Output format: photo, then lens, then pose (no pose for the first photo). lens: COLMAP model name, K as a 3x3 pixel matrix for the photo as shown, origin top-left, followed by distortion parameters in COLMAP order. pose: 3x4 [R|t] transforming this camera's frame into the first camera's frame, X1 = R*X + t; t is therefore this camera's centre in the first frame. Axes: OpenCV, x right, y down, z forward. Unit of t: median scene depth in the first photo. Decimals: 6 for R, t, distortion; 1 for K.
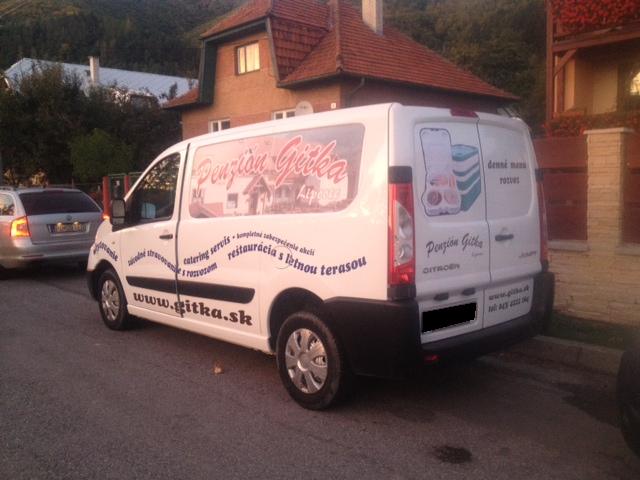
lens RADIAL K [[611.0, 0, 320.0], [0, 611.0, 240.0], [0, 0, 1]] dist [0.008721, 0.001691]
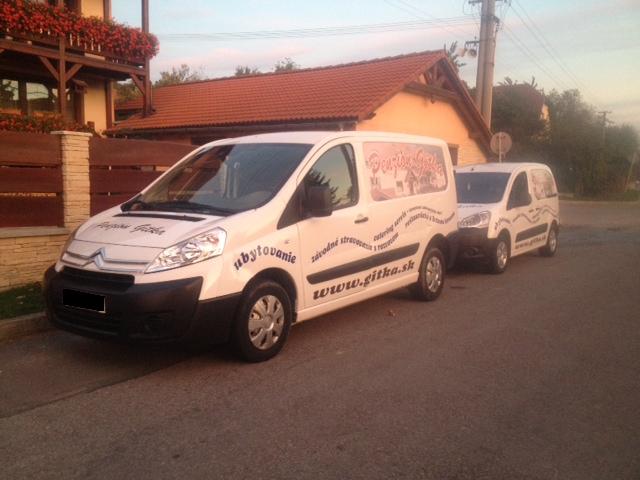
lens RADIAL K [[611.0, 0, 320.0], [0, 611.0, 240.0], [0, 0, 1]] dist [0.008721, 0.001691]
pose [[-0.214924, -0.081739, 0.973204, -1.444696], [0.083300, 0.991326, 0.101657, -0.097500], [-0.973072, 0.102916, -0.206251, 1.441280]]
